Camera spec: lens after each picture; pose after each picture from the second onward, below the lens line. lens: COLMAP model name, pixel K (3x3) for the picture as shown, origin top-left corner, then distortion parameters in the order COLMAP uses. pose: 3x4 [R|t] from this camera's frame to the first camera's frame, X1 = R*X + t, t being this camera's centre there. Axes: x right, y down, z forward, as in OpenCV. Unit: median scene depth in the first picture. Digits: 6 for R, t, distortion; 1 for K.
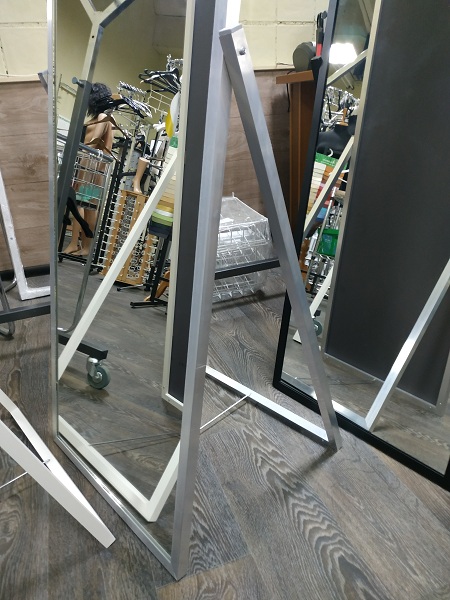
lens RADIAL K [[440.5, 0, 223.3], [0, 440.5, 306.8], [0, 0, 1]] dist [0.004784, -0.022610]
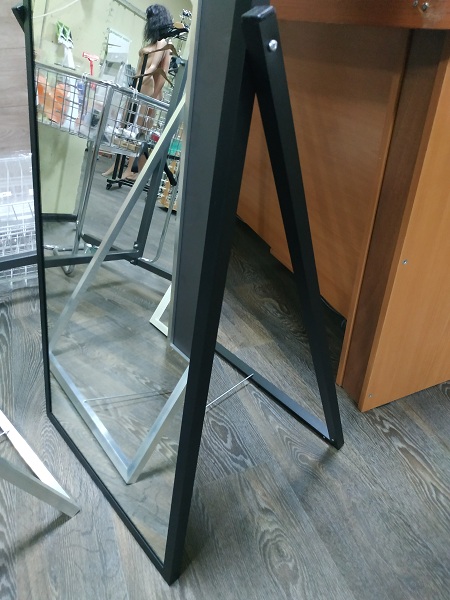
lens RADIAL K [[440.1, 0, 225.0], [0, 440.1, 300.0], [0, 0, 1]] dist [-0.008200, -0.007098]
pose [[0.998195, 0.017747, 0.057378, 0.476363], [-0.027404, 0.984684, 0.172183, -0.230405], [-0.053443, -0.173444, 0.983393, 0.212808]]
